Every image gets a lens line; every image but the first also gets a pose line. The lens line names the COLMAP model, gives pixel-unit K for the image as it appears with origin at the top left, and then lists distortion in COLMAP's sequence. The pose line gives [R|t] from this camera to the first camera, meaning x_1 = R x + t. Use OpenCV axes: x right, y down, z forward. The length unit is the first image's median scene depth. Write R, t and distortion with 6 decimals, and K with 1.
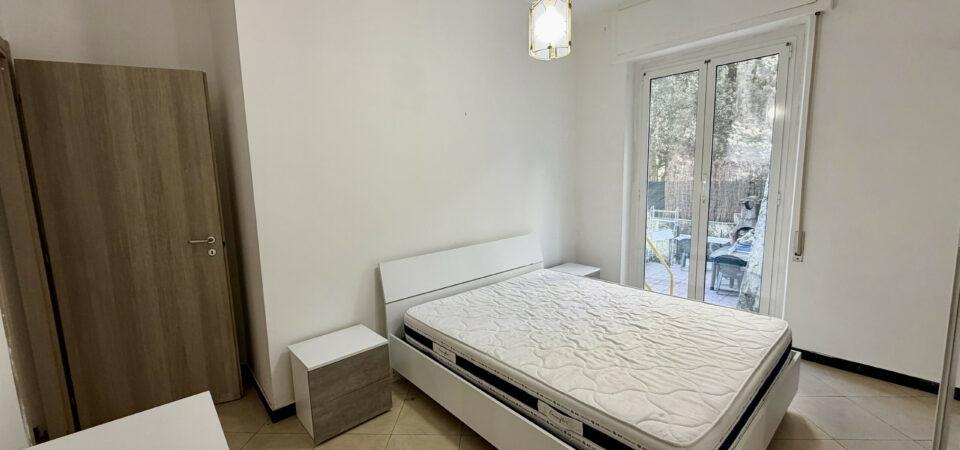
lens RADIAL K [[382.5, 0, 477.4], [0, 382.5, 228.0], [0, 0, 1]] dist [-0.000118, 0.000058]
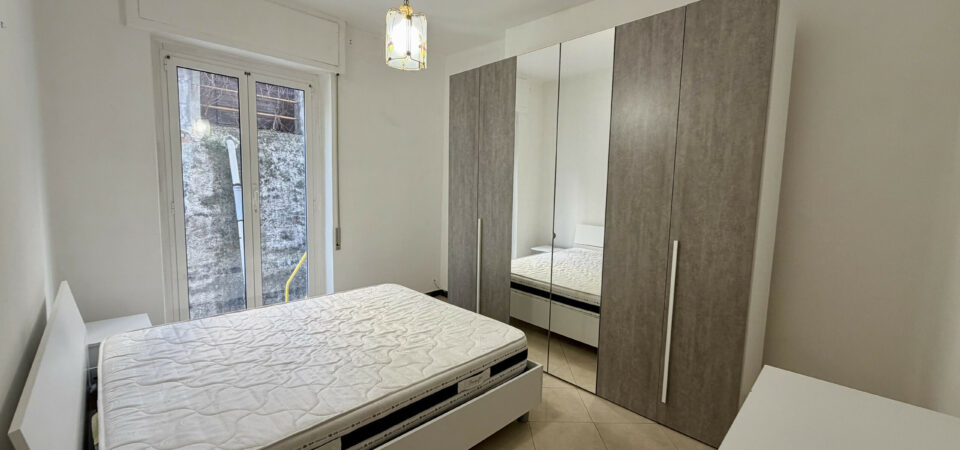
lens RADIAL K [[382.5, 0, 478.3], [0, 382.5, 223.5], [0, 0, 1]] dist [-0.000118, 0.000058]
pose [[-0.069764, -0.071878, 0.994971, -0.706919], [0.117748, 0.989835, 0.079763, -0.071115], [-0.990590, 0.122720, -0.060592, 0.732254]]
